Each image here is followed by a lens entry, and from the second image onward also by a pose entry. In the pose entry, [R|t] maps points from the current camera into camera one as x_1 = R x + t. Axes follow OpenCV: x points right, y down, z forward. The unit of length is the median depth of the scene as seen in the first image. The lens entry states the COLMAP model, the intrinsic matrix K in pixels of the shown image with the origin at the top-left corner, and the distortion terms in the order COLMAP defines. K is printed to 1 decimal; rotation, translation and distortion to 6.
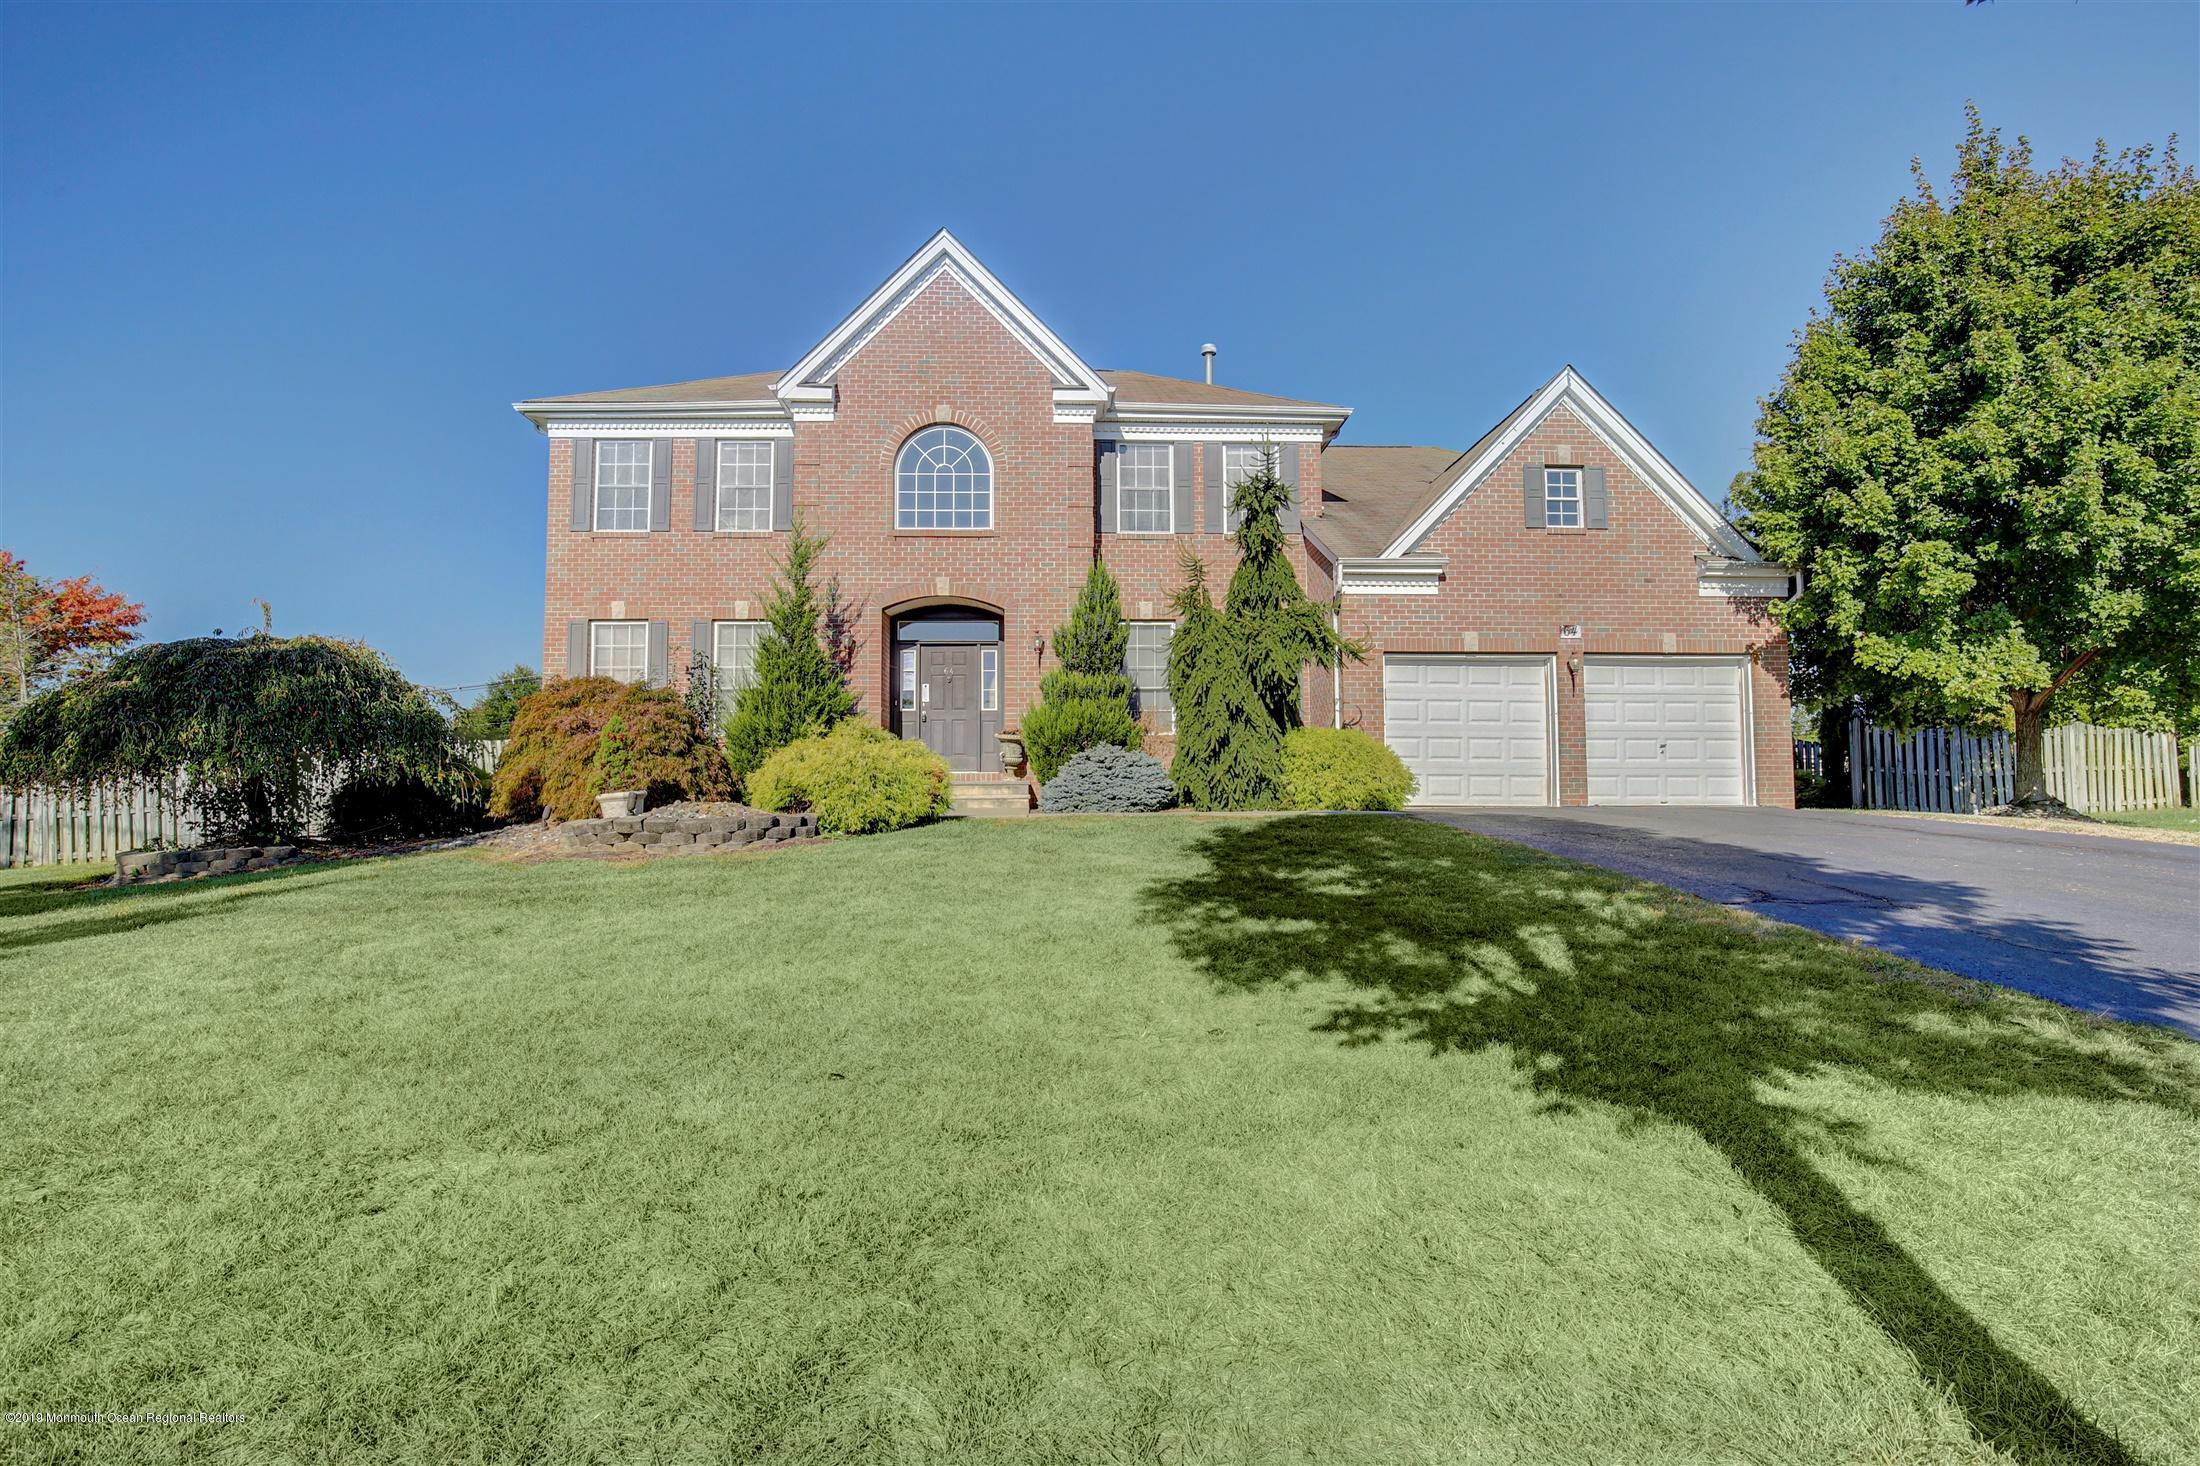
lens RADIAL K [[1138.6, 0, 1099.0], [0, 1138.6, 740.4], [0, 0, 1]] dist [-0.018134, -0.000152]
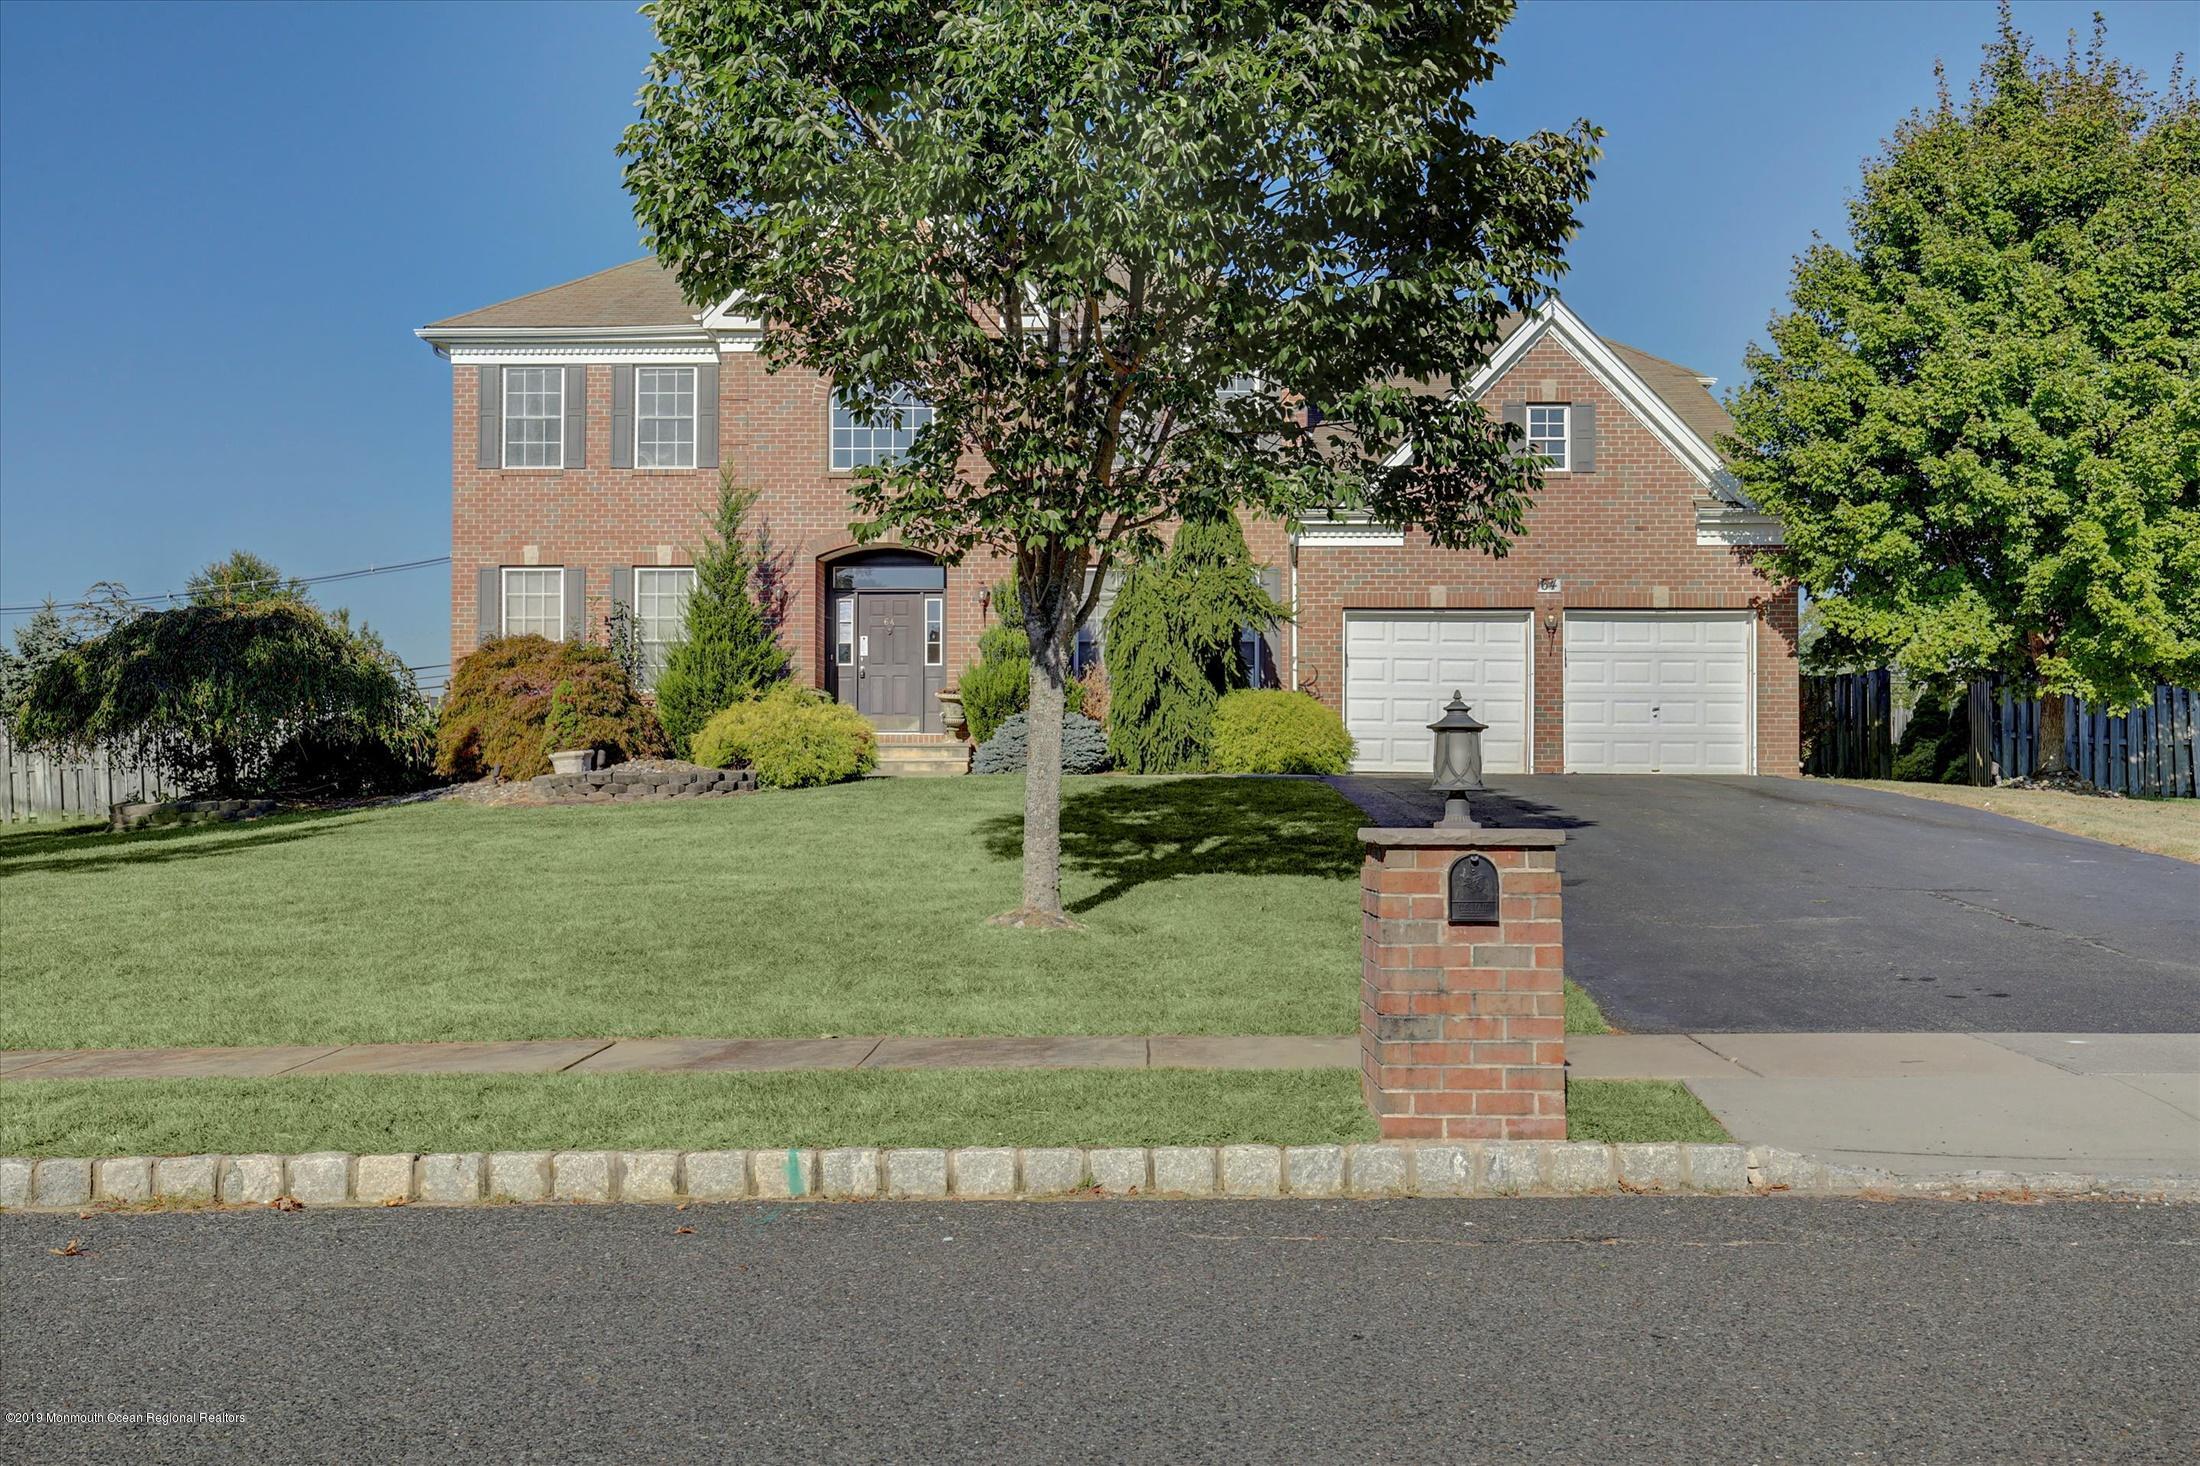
lens RADIAL K [[2322.5, 0, 1104.6], [0, 2322.5, 742.0], [0, 0, 1]] dist [0.096639, 0.000000]
pose [[0.997363, 0.005535, -0.072357, 0.195507], [-0.003093, 0.999423, 0.033812, -0.031730], [0.072502, -0.033499, 0.996806, -0.943737]]
